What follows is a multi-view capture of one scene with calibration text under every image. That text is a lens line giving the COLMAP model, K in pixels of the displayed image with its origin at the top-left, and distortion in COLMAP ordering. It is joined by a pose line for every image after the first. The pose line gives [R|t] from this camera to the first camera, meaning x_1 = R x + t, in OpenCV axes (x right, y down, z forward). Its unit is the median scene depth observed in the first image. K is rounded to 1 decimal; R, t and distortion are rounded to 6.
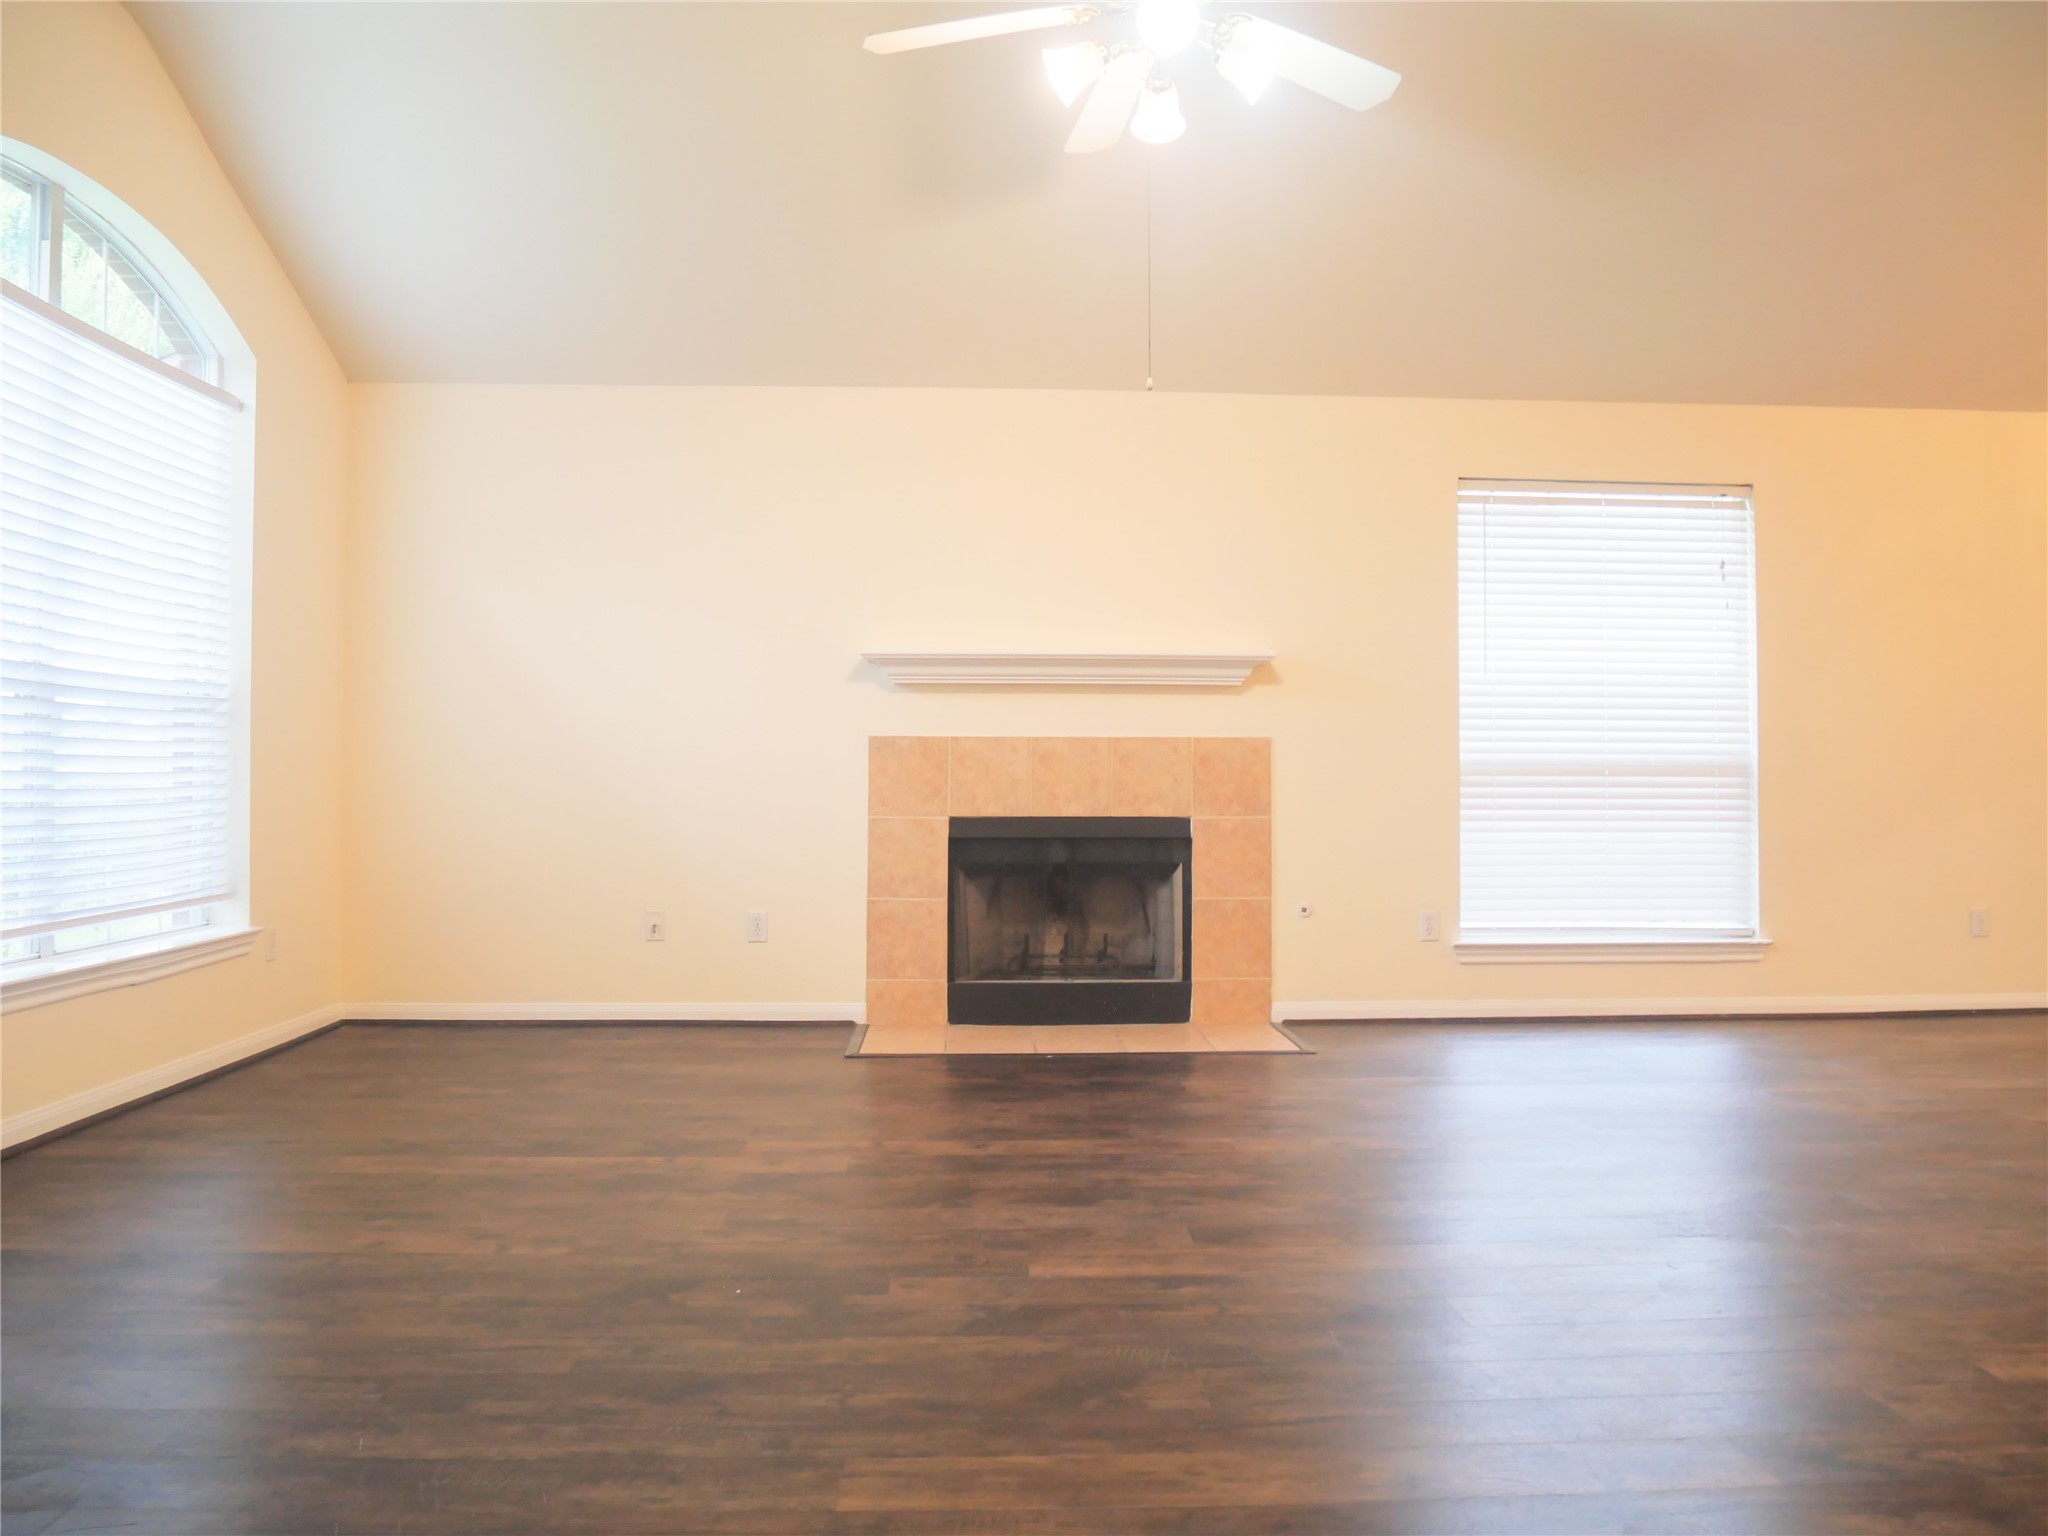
lens RADIAL K [[1500.6, 0, 1019.2], [0, 1500.6, 767.0], [0, 0, 1]] dist [-0.075970, 0.032671]
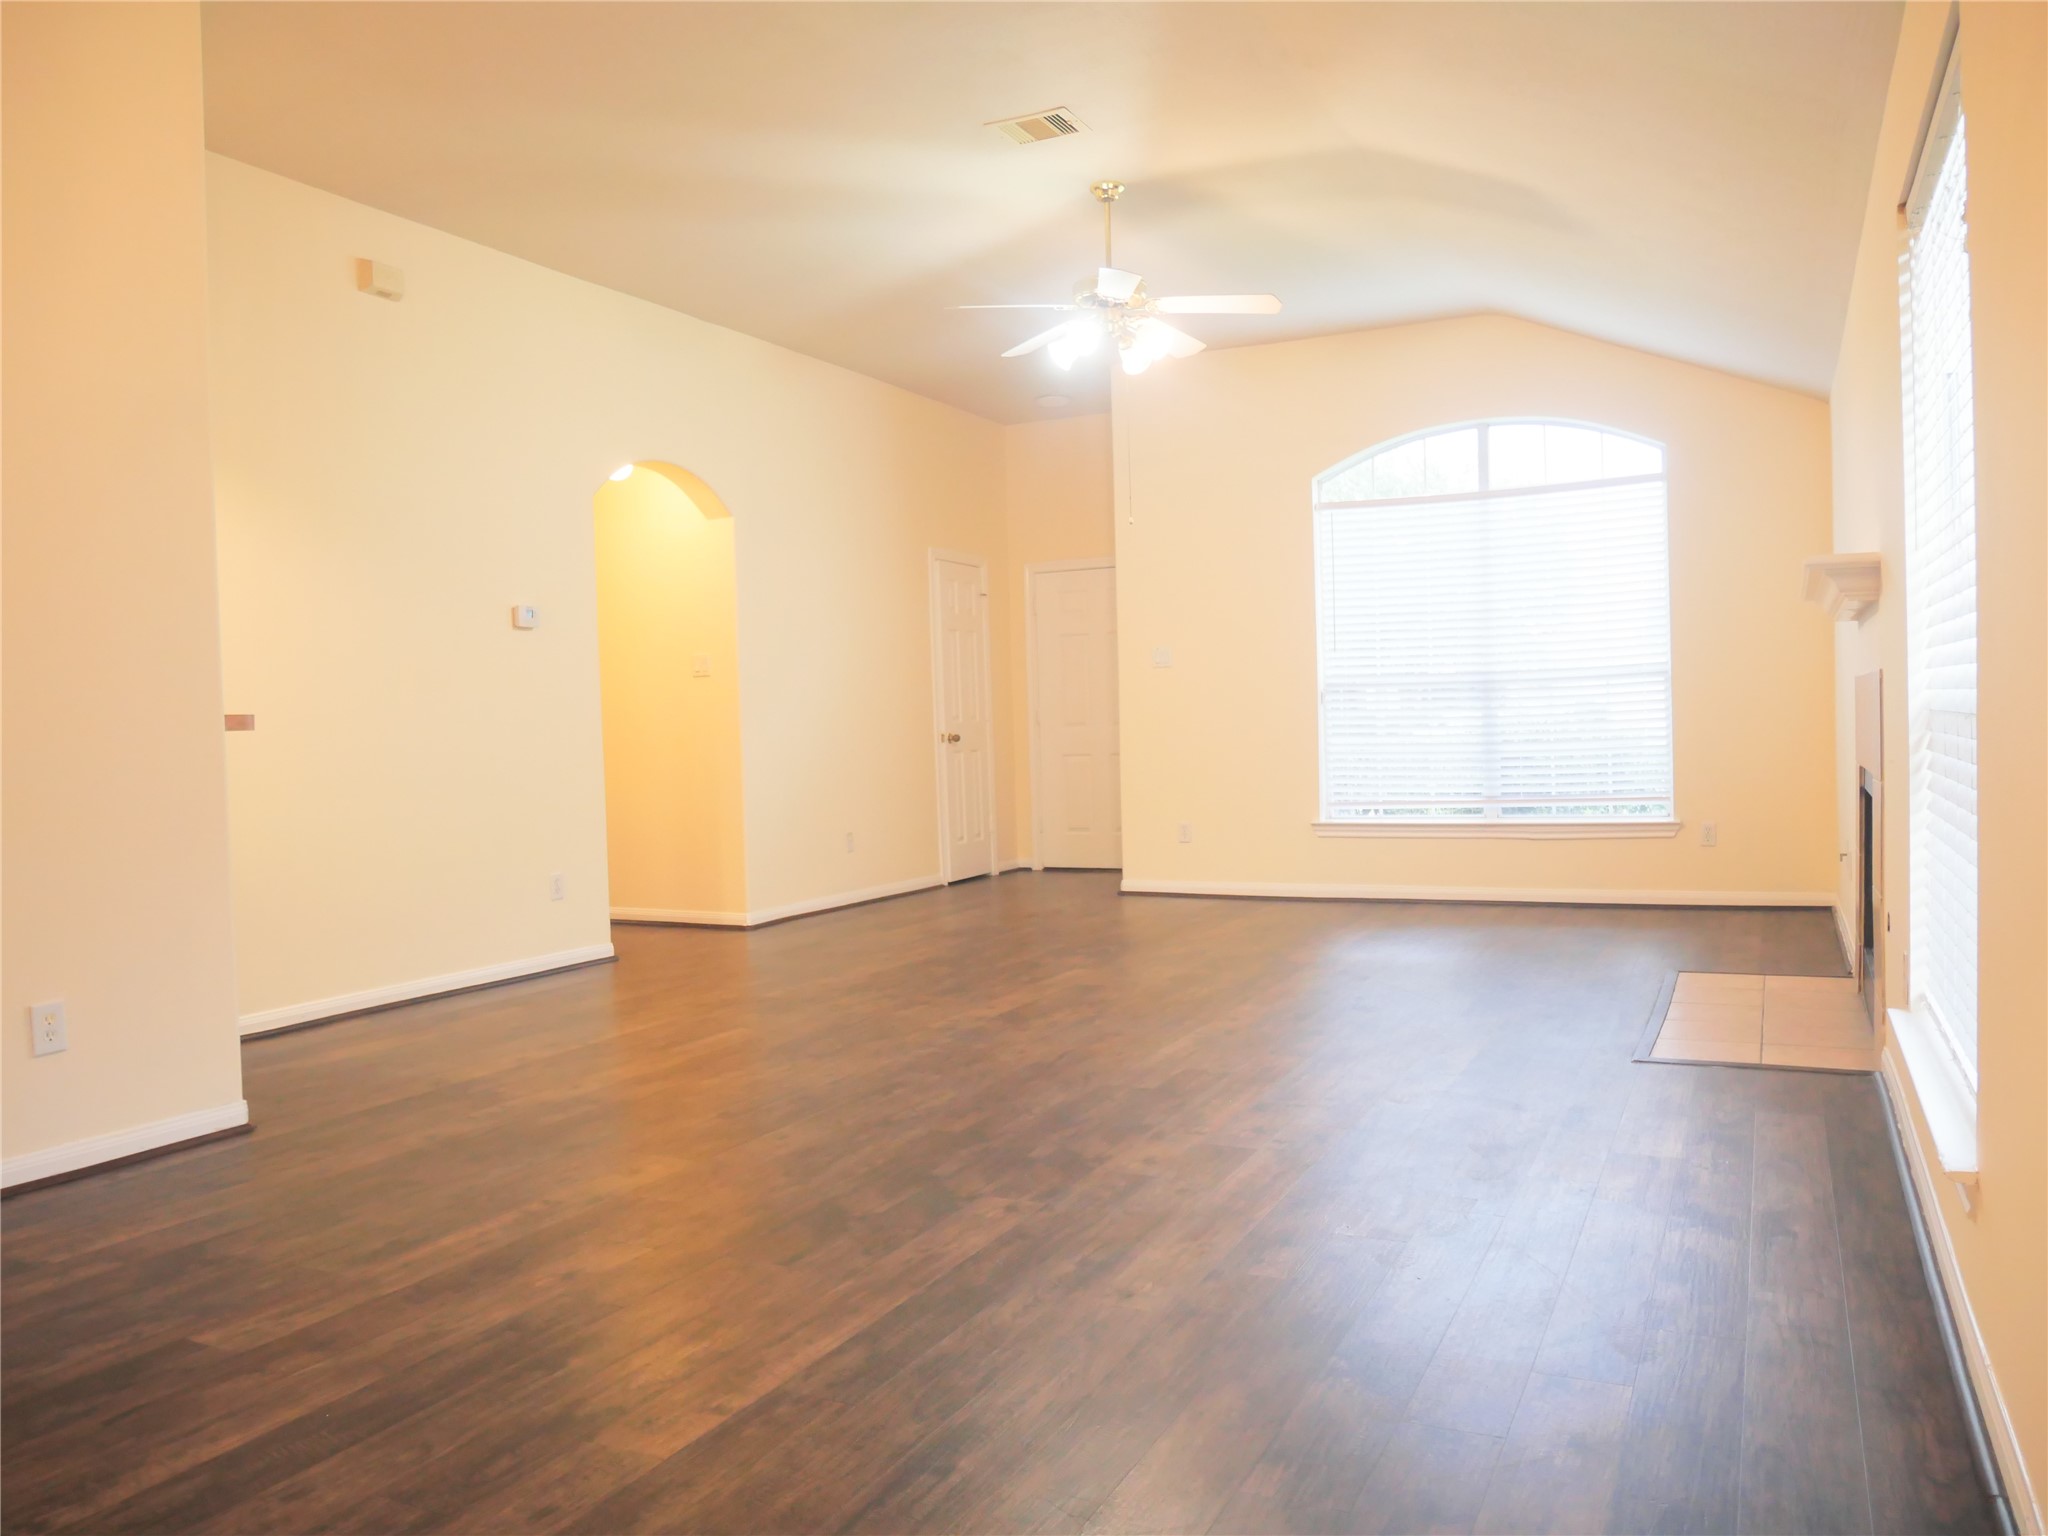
lens RADIAL K [[1500.6, 0, 1021.2], [0, 1500.6, 774.0], [0, 0, 1]] dist [-0.075970, 0.032671]
pose [[-0.485587, 0.043571, -0.873102, 0.967891], [0.042483, 0.998753, 0.026214, -0.005462], [0.873155, -0.024363, -0.486833, 0.983858]]
